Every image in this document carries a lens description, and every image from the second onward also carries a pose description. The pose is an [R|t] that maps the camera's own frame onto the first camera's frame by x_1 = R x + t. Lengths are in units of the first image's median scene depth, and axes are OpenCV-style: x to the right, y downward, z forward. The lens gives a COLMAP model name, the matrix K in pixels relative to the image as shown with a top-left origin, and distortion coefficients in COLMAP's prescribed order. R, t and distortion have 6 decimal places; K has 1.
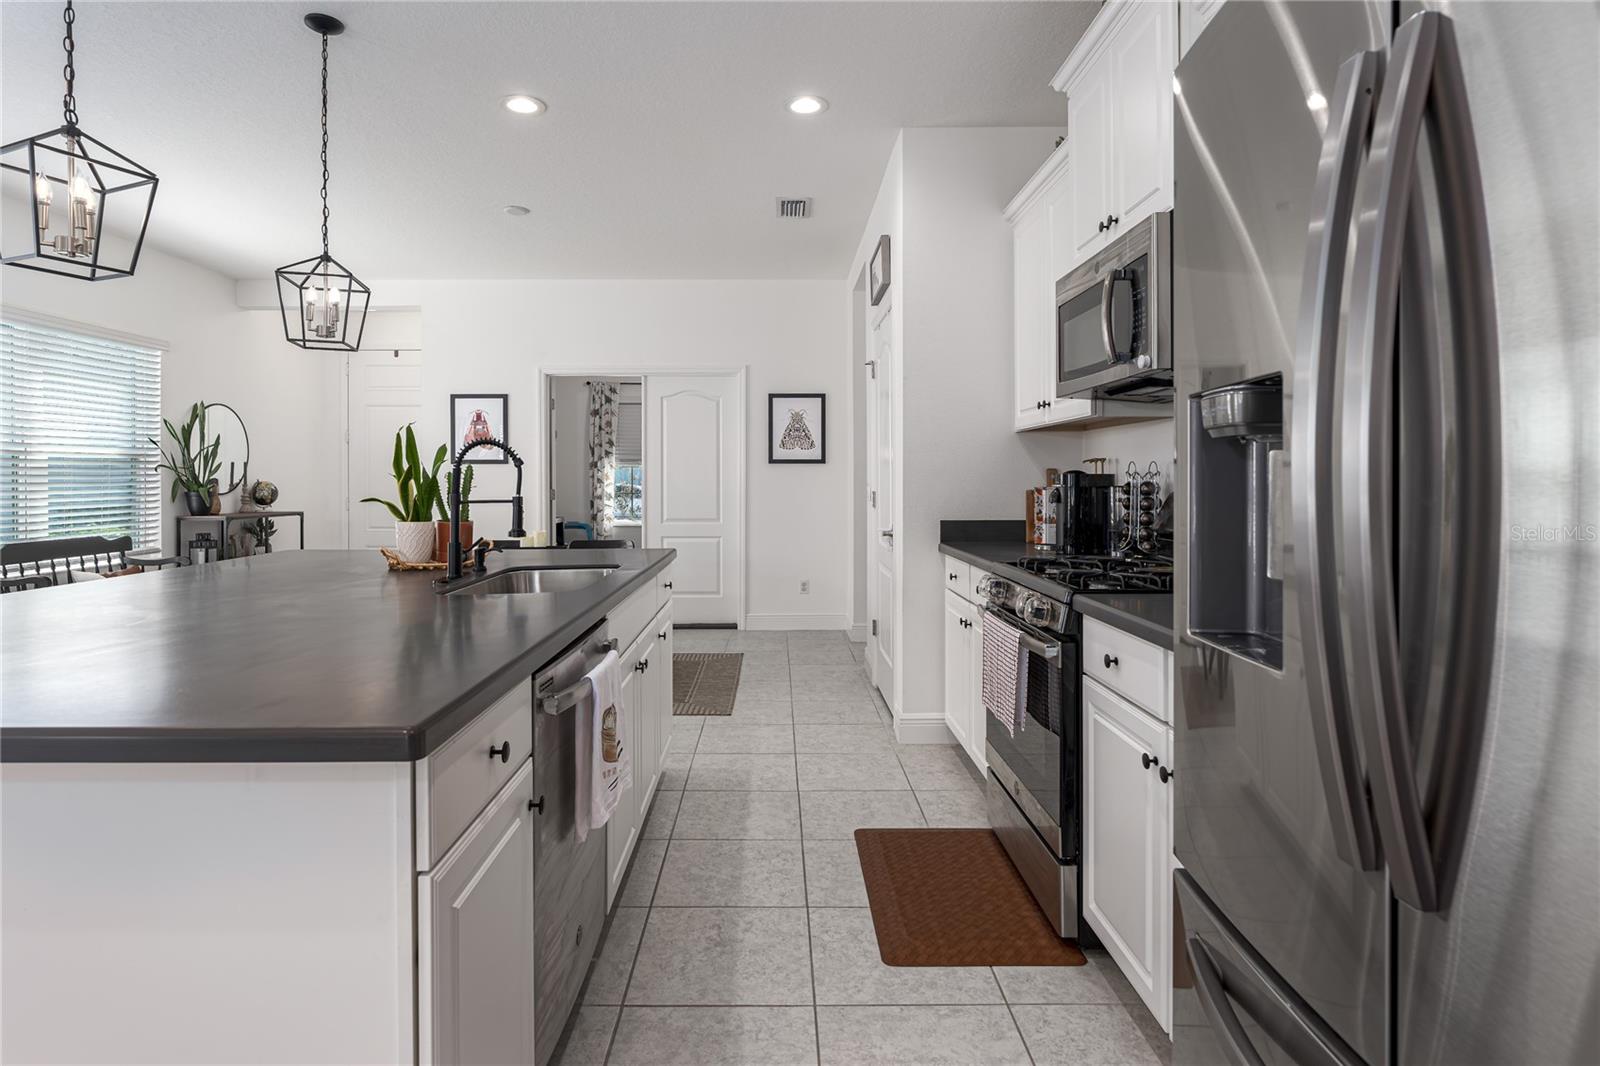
lens RADIAL K [[848.1, 0, 769.4], [0, 848.1, 482.6], [0, 0, 1]] dist [-0.001045, -0.000590]
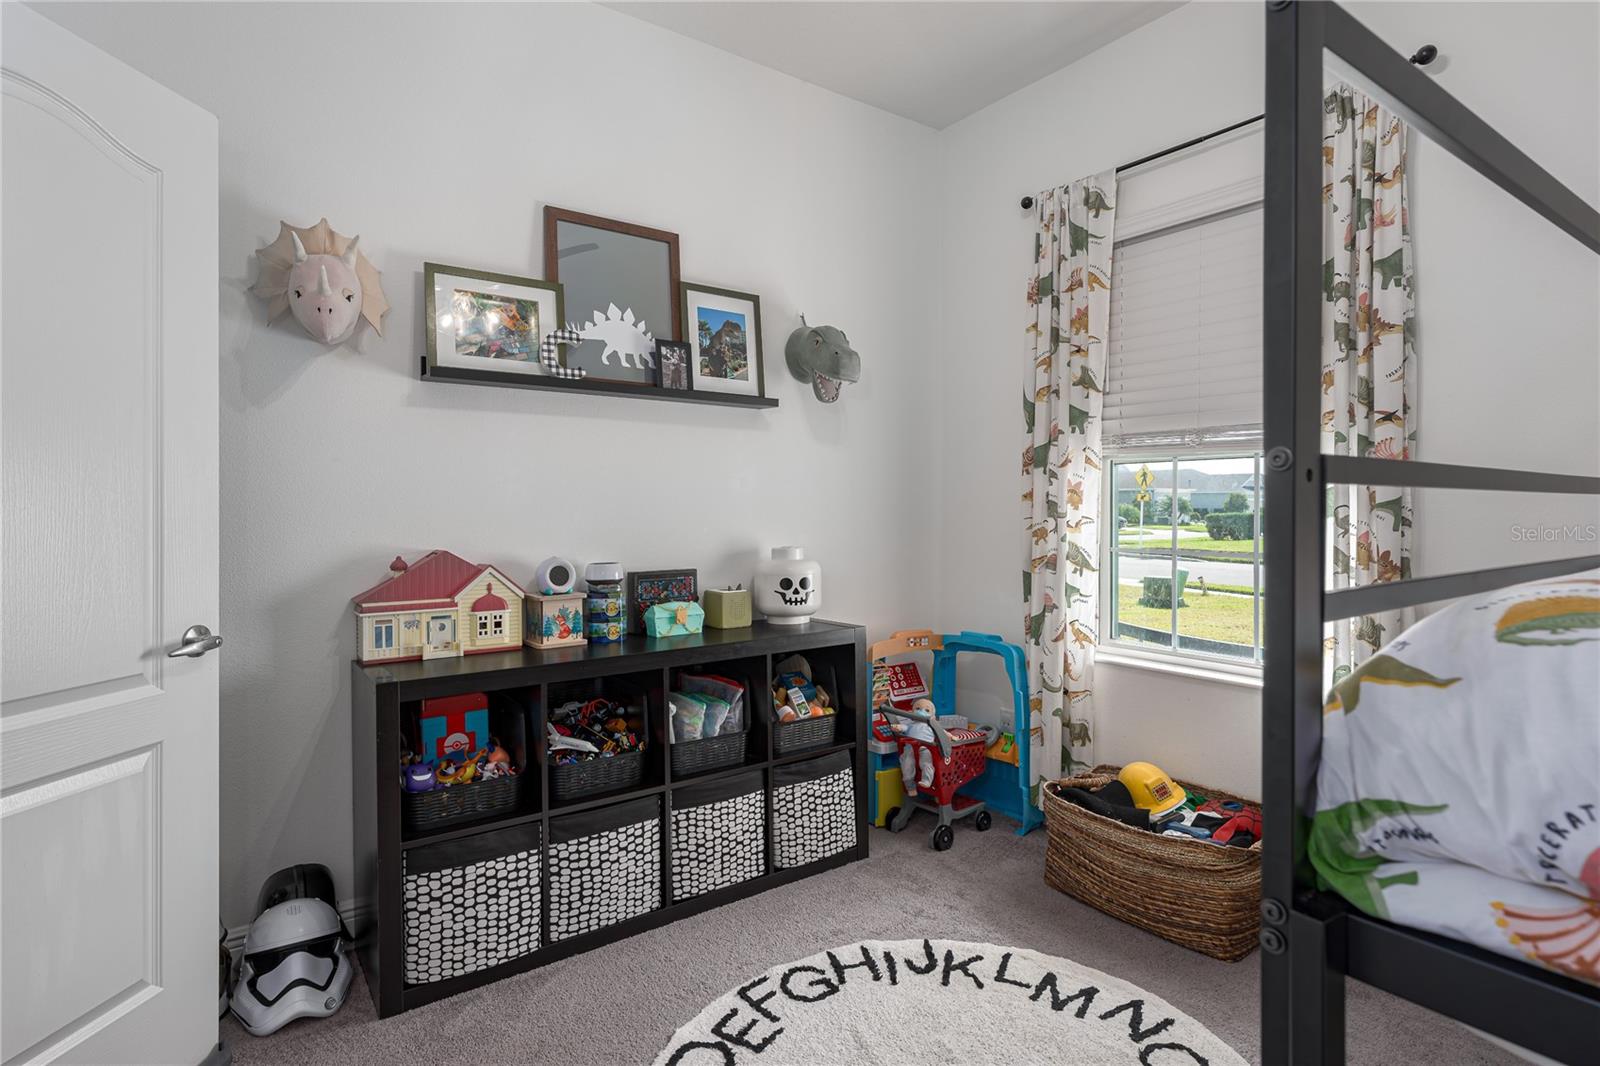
lens RADIAL K [[832.9, 0, 803.4], [0, 832.9, 511.2], [0, 0, 1]] dist [-0.003908, 0.000545]
pose [[0.586629, 0.003360, -0.809849, -0.009272], [-0.001457, 0.999994, 0.003094, -0.002217], [0.809854, -0.000635, 0.586631, 0.749444]]
